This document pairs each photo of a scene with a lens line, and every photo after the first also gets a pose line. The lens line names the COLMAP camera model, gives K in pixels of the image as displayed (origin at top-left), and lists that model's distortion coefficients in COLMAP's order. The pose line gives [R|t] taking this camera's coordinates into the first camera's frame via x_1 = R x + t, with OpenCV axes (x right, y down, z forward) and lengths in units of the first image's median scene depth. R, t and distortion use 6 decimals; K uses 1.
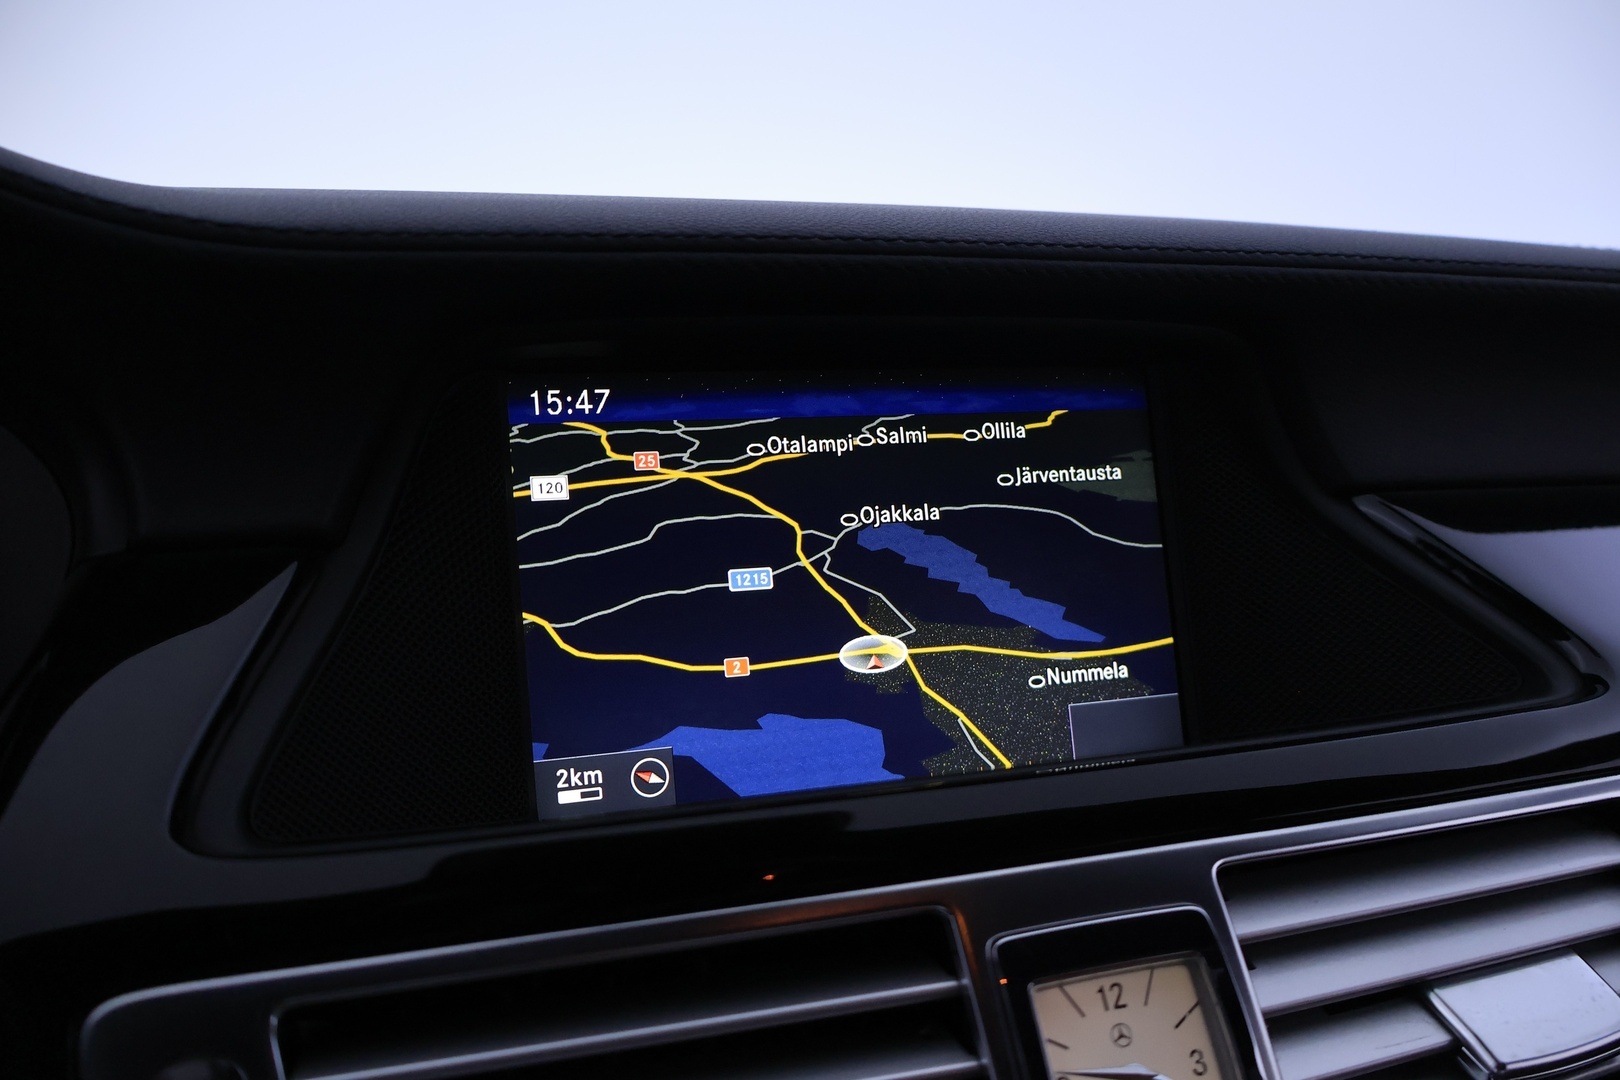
lens RADIAL K [[1305.2, 0, 804.6], [0, 1305.2, 510.7], [0, 0, 1]] dist [-0.035848, -0.005473]
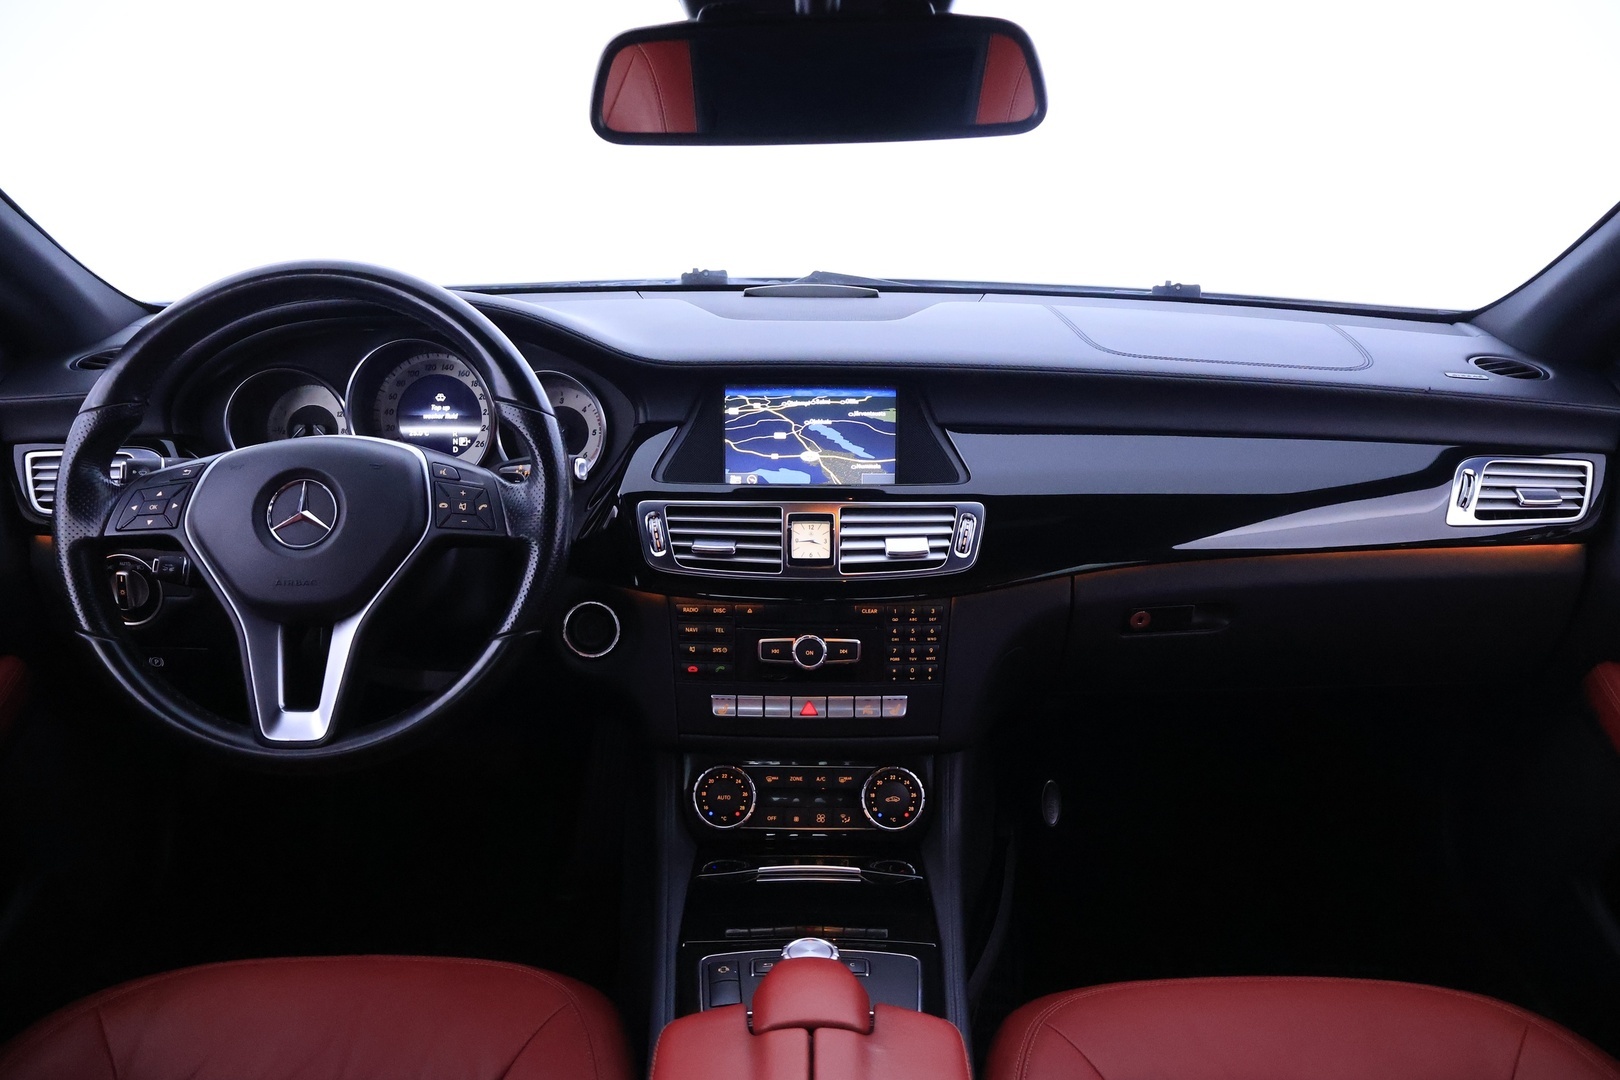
lens RADIAL K [[1351.9, 0, 810.0], [0, 1351.9, 540.0], [0, 0, 1]] dist [-0.003791, -0.003697]
pose [[0.938222, 0.120254, -0.324467, 1.460216], [-0.048757, 0.974259, 0.220095, -0.565863], [0.342582, -0.190678, 0.919934, -2.942027]]
